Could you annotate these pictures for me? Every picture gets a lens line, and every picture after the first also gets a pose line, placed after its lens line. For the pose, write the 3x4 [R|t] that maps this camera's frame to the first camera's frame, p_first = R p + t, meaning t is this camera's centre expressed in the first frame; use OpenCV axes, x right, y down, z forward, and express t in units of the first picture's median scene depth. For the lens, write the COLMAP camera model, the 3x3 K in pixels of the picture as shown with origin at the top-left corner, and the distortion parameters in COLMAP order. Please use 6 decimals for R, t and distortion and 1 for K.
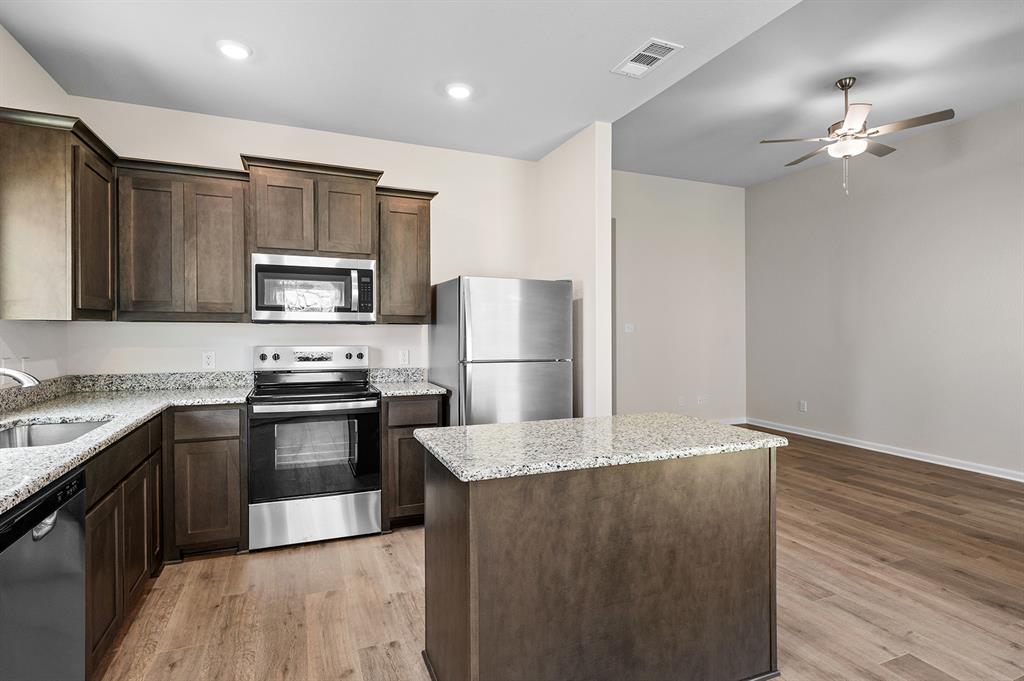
lens RADIAL K [[516.7, 0, 508.7], [0, 516.7, 328.4], [0, 0, 1]] dist [-0.000004, -0.000266]
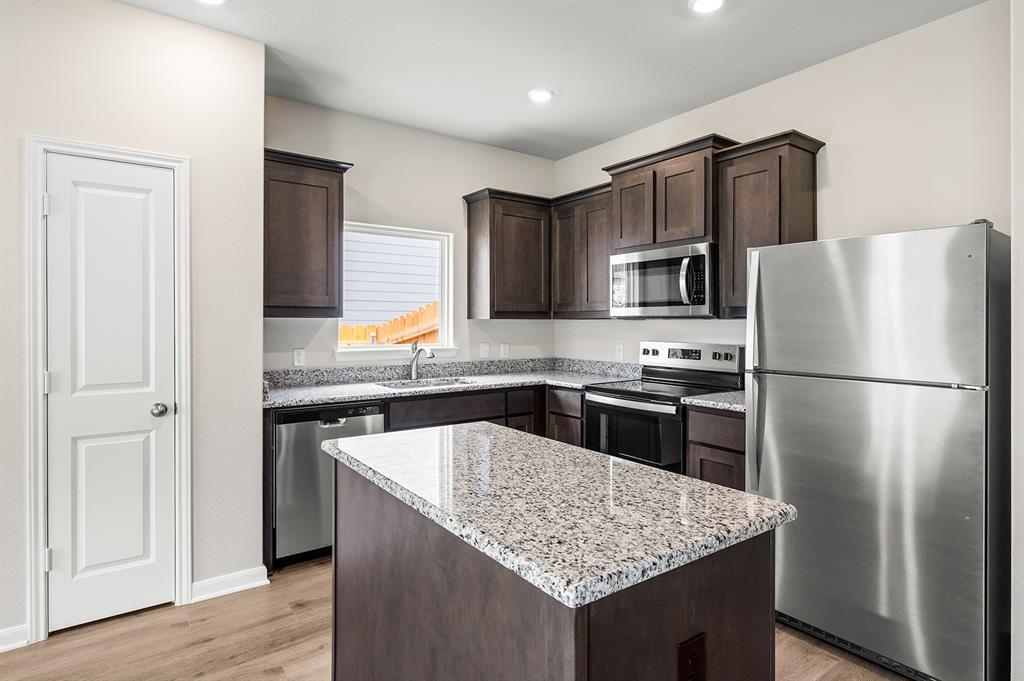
lens RADIAL K [[540.0, 0, 502.7], [0, 540.0, 328.0], [0, 0, 1]] dist [0.002056, -0.001505]
pose [[0.225767, 0.002952, -0.974177, 0.533976], [-0.000409, 0.999996, 0.002936, 0.004793], [0.974181, -0.000265, 0.225768, 0.487856]]
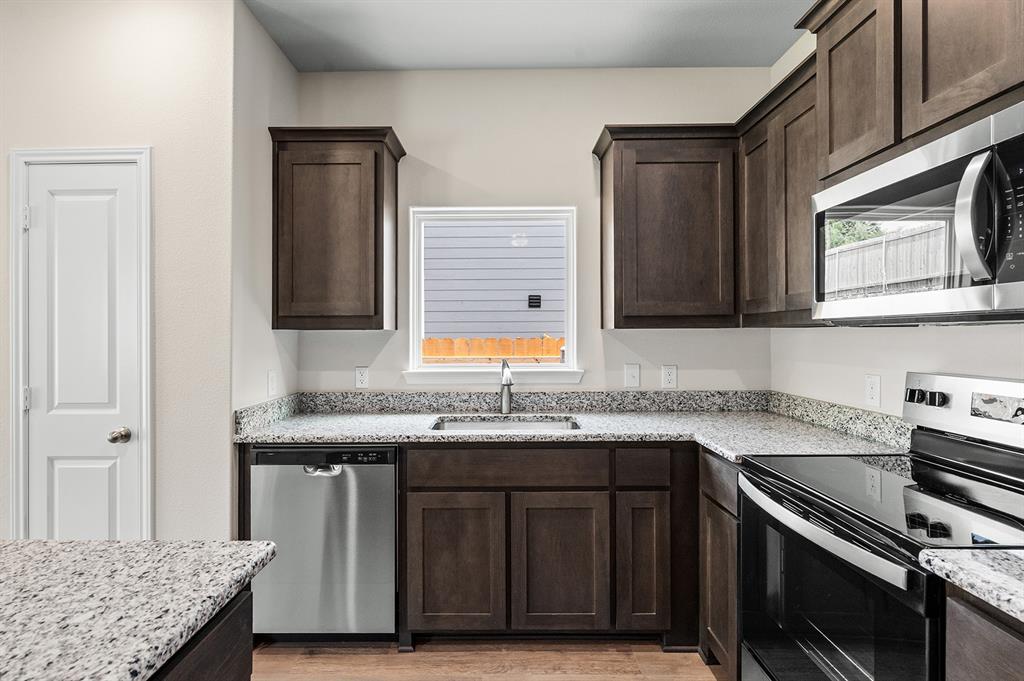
lens RADIAL K [[516.7, 0, 492.2], [0, 516.7, 337.1], [0, 0, 1]] dist [-0.000004, -0.000266]
pose [[-0.392937, -0.000565, -0.919565, 0.118178], [0.001924, 0.999997, -0.001436, 0.001549], [0.919563, -0.002333, -0.392935, 0.850984]]
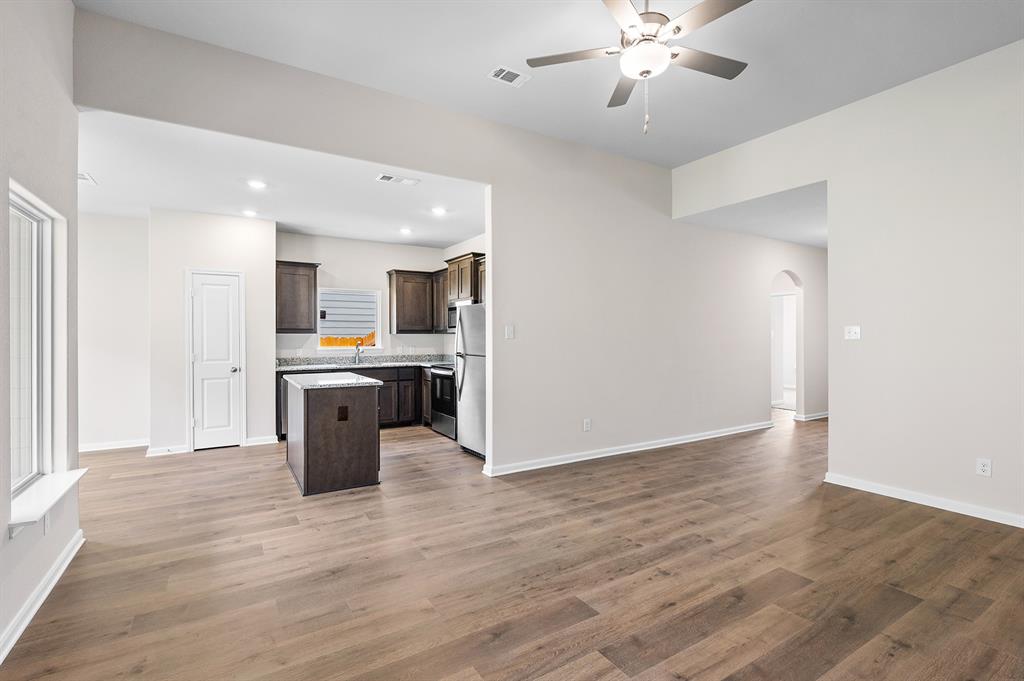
lens RADIAL K [[467.5, 0, 510.3], [0, 467.5, 342.4], [0, 0, 1]] dist [0.006593, 0.000088]
pose [[0.163928, 0.006067, -0.986454, 1.478308], [0.001952, 0.999977, 0.006475, 0.013386], [0.986470, -0.002987, 0.163912, 0.880622]]
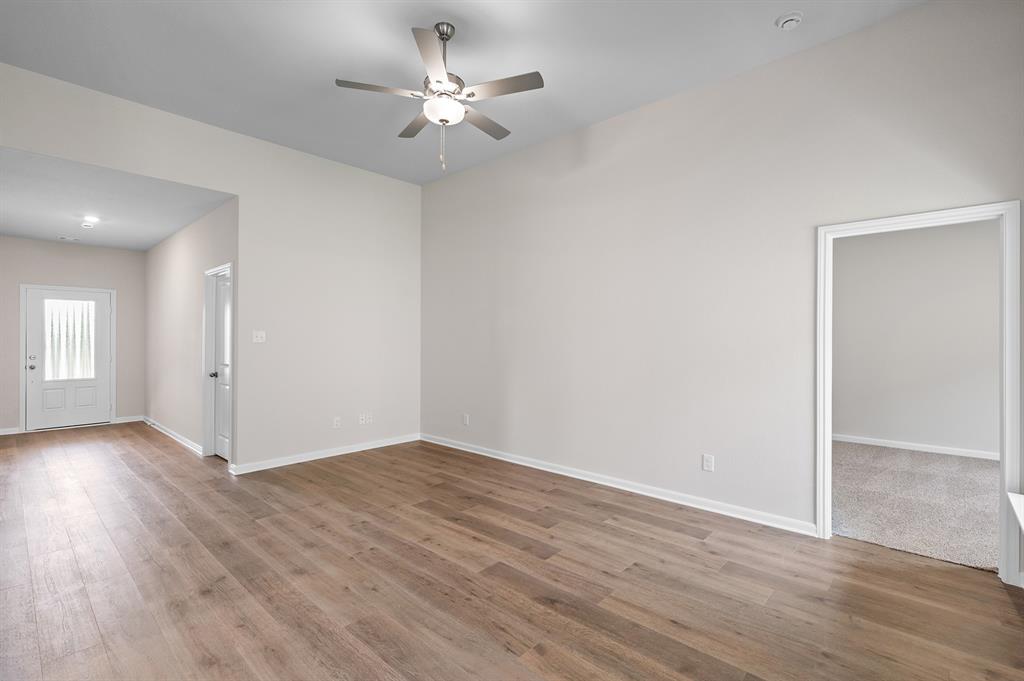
lens RADIAL K [[467.5, 0, 514.4], [0, 467.5, 338.3], [0, 0, 1]] dist [0.006593, 0.000088]
pose [[0.905126, -0.002111, 0.425138, 0.546931], [0.002544, 0.999997, -0.000452, 0.005408], [-0.425135, 0.001490, 0.905129, 0.363832]]
